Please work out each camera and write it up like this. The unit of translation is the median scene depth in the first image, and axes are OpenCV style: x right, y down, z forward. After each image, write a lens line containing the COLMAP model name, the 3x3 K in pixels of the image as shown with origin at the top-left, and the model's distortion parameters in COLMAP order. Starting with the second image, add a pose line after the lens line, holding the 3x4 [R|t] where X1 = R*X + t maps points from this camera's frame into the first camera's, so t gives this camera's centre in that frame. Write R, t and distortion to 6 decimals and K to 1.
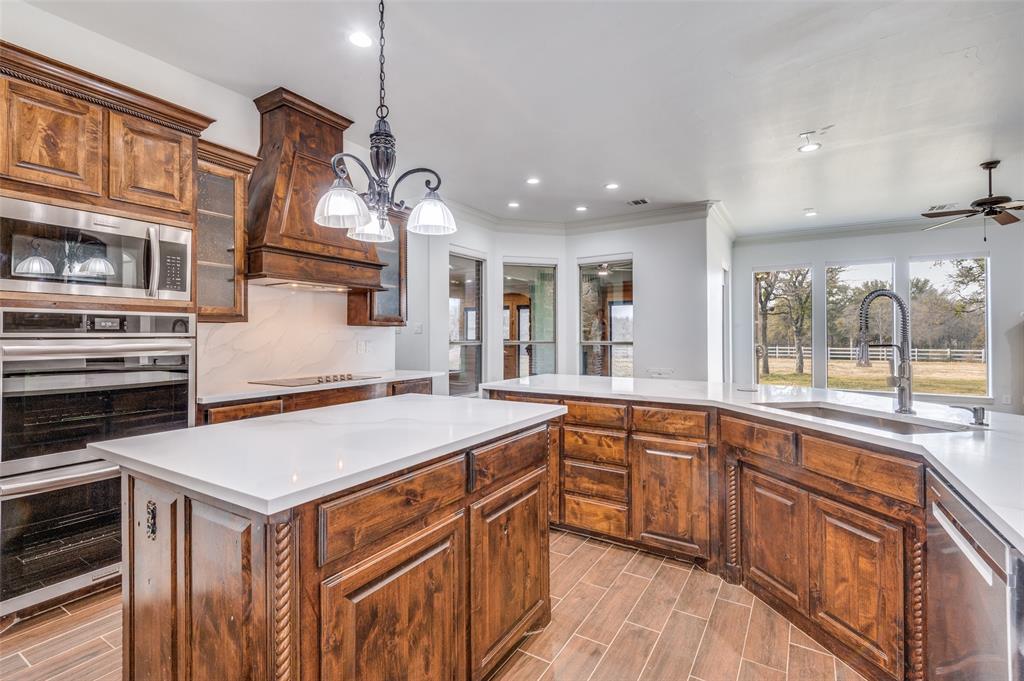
lens RADIAL K [[463.8, 0, 511.2], [0, 463.8, 329.9], [0, 0, 1]] dist [0.032253, -0.020424]
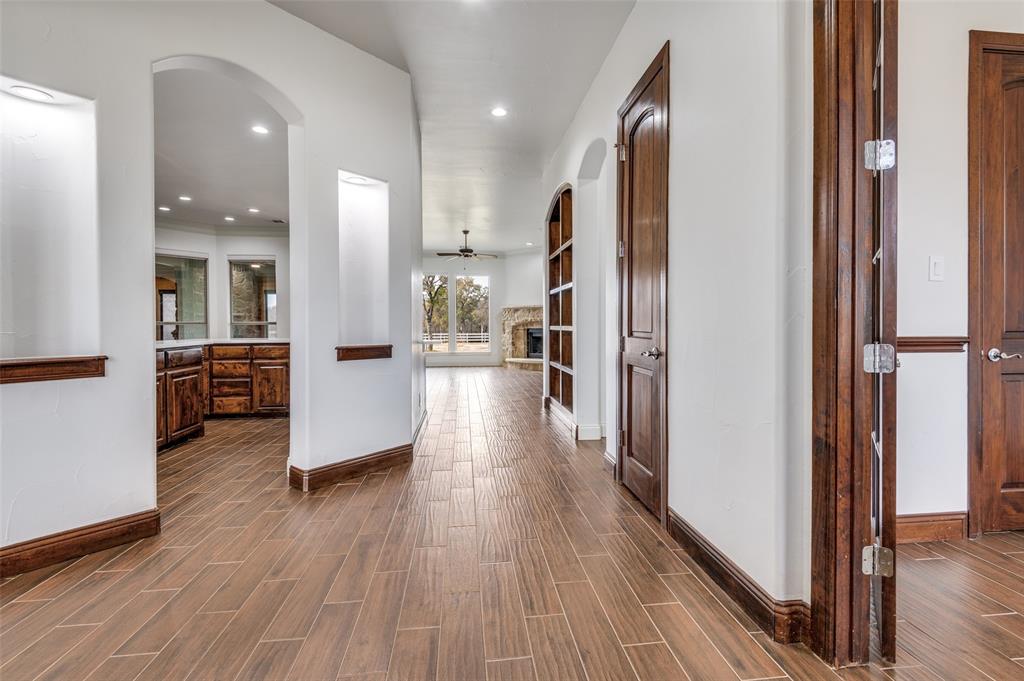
lens RADIAL K [[463.8, 0, 511.2], [0, 463.8, 329.9], [0, 0, 1]] dist [0.032253, -0.020424]
pose [[0.783353, -0.009021, 0.621511, -0.110790], [-0.003960, 0.999802, 0.019502, 0.047523], [-0.621564, -0.017738, 0.783162, -1.182068]]
